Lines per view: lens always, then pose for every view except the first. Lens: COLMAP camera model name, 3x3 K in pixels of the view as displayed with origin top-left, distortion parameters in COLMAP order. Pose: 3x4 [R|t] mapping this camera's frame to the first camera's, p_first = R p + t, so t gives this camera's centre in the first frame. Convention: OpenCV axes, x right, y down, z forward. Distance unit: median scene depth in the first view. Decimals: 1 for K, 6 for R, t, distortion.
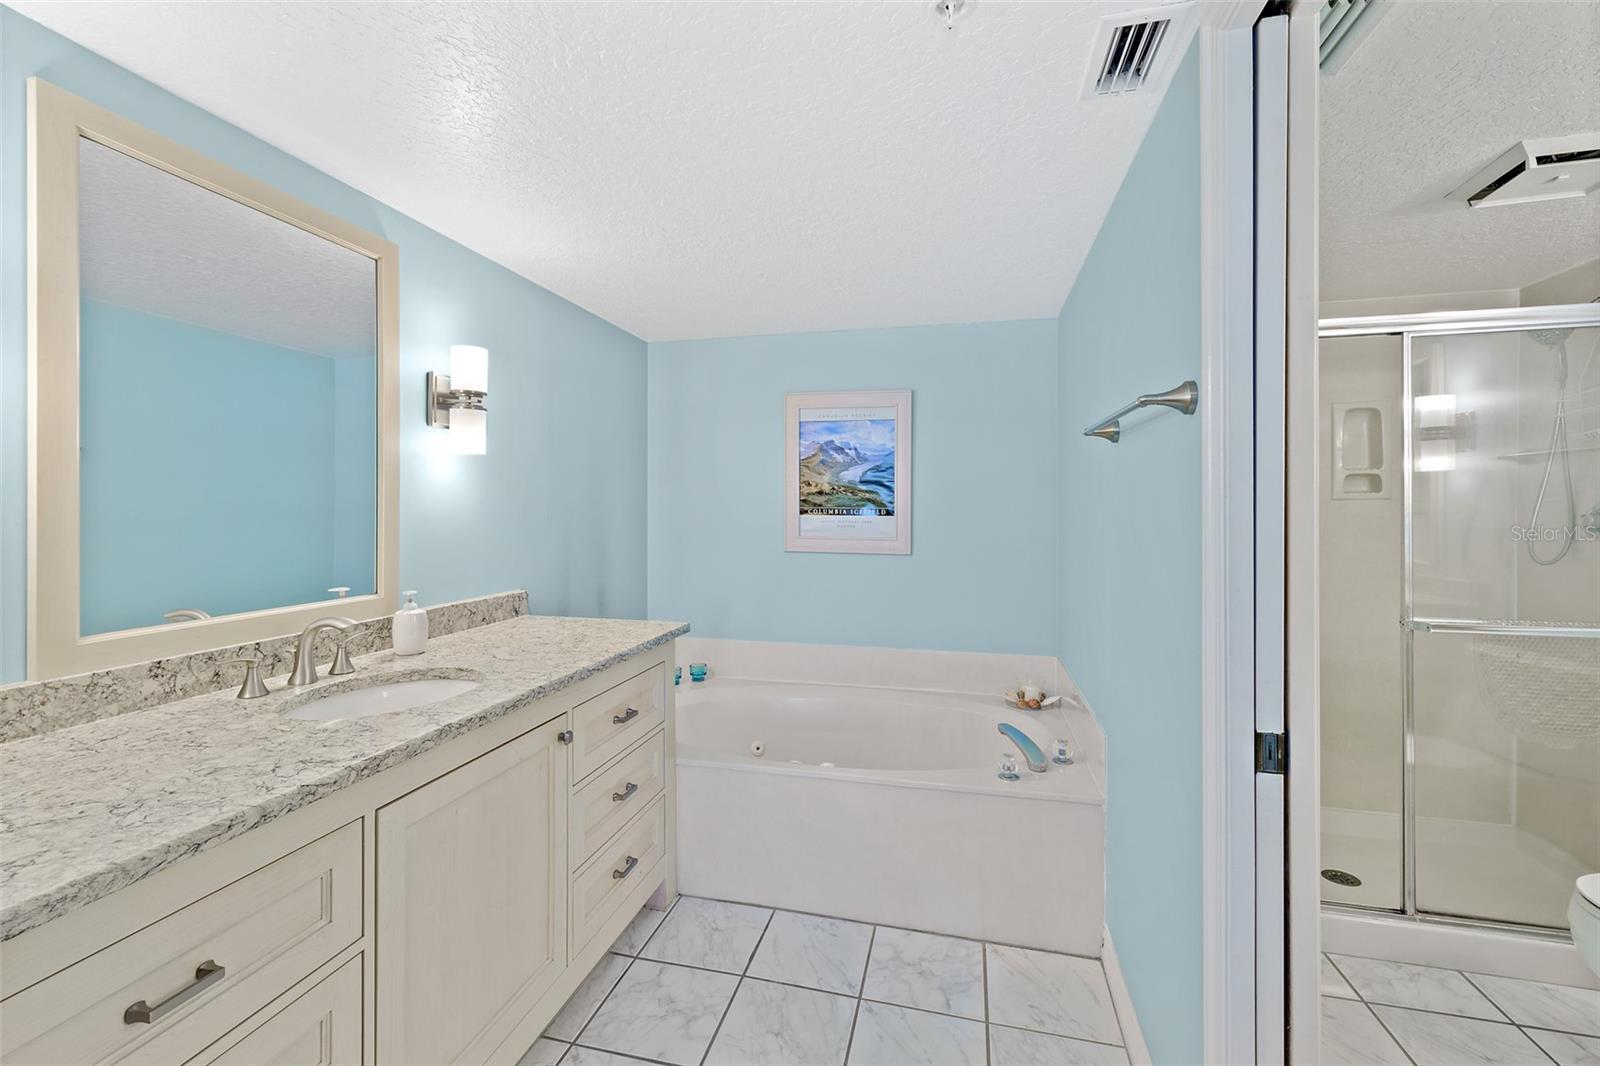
lens RADIAL K [[678.2, 0, 790.6], [0, 678.2, 517.6], [0, 0, 1]] dist [0.002788, 0.000388]
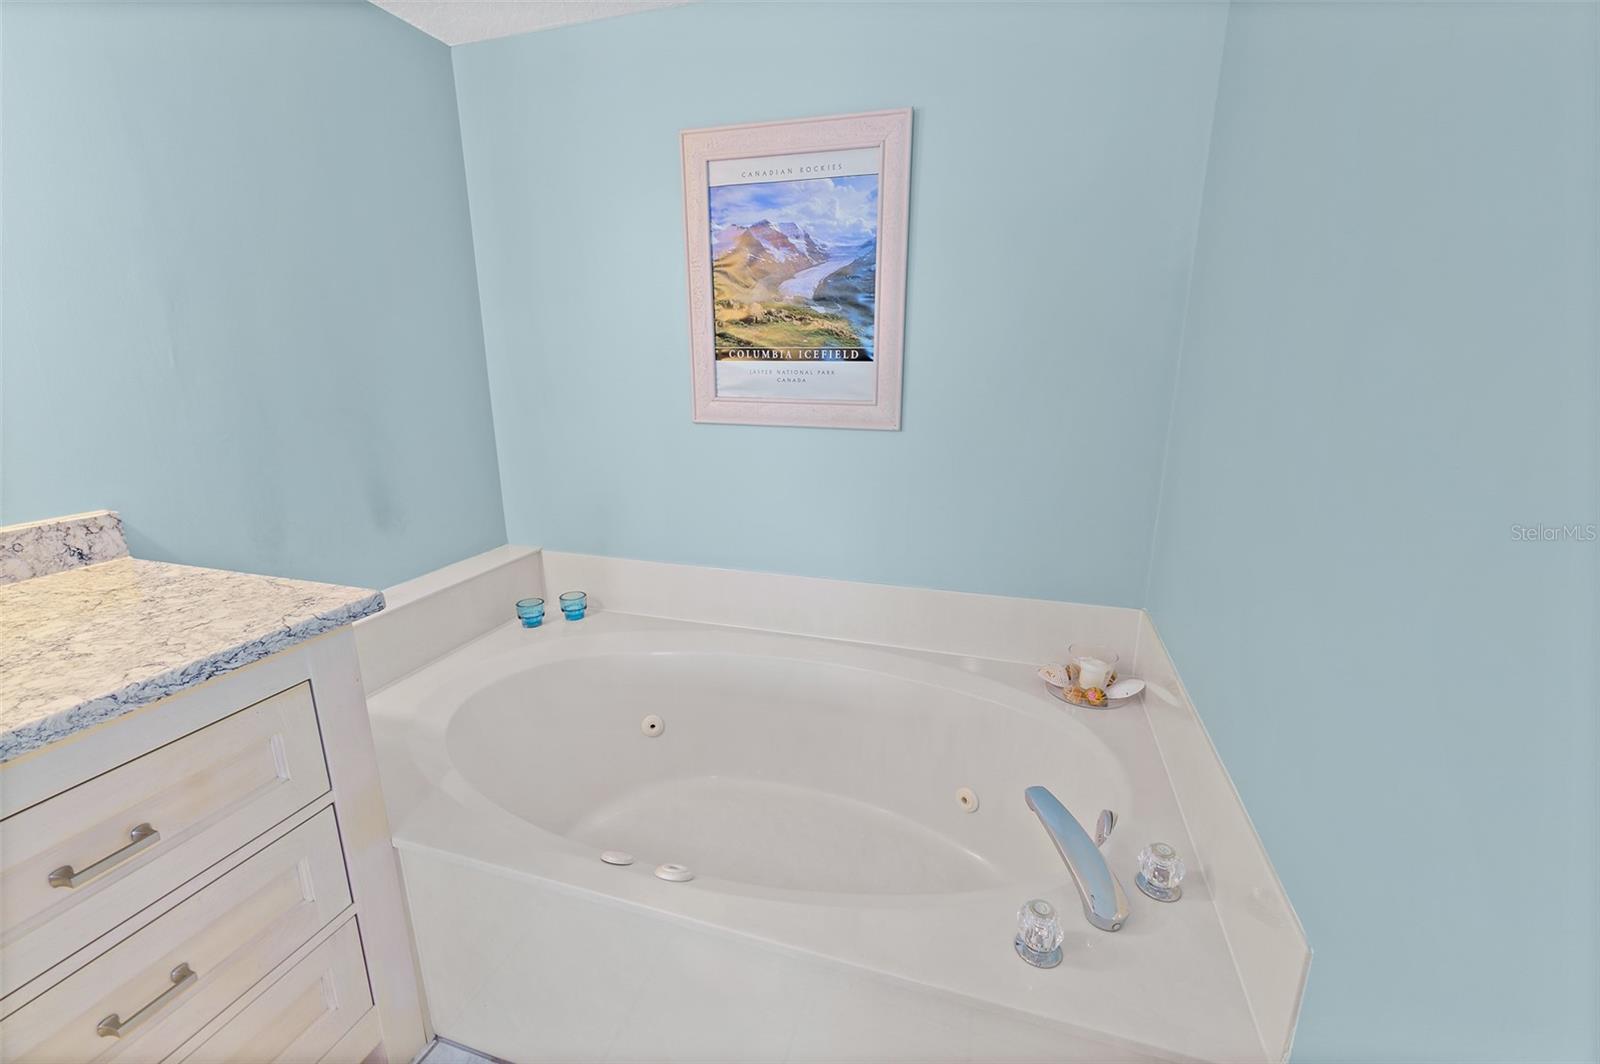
lens RADIAL K [[651.5, 0, 790.5], [0, 651.5, 528.4], [0, 0, 1]] dist [0.001249, 0.000158]
pose [[0.997048, 0.013201, -0.075640, 0.125722], [0.005341, 0.970798, 0.239837, 0.002188], [0.076597, -0.239533, 0.967862, 0.428247]]
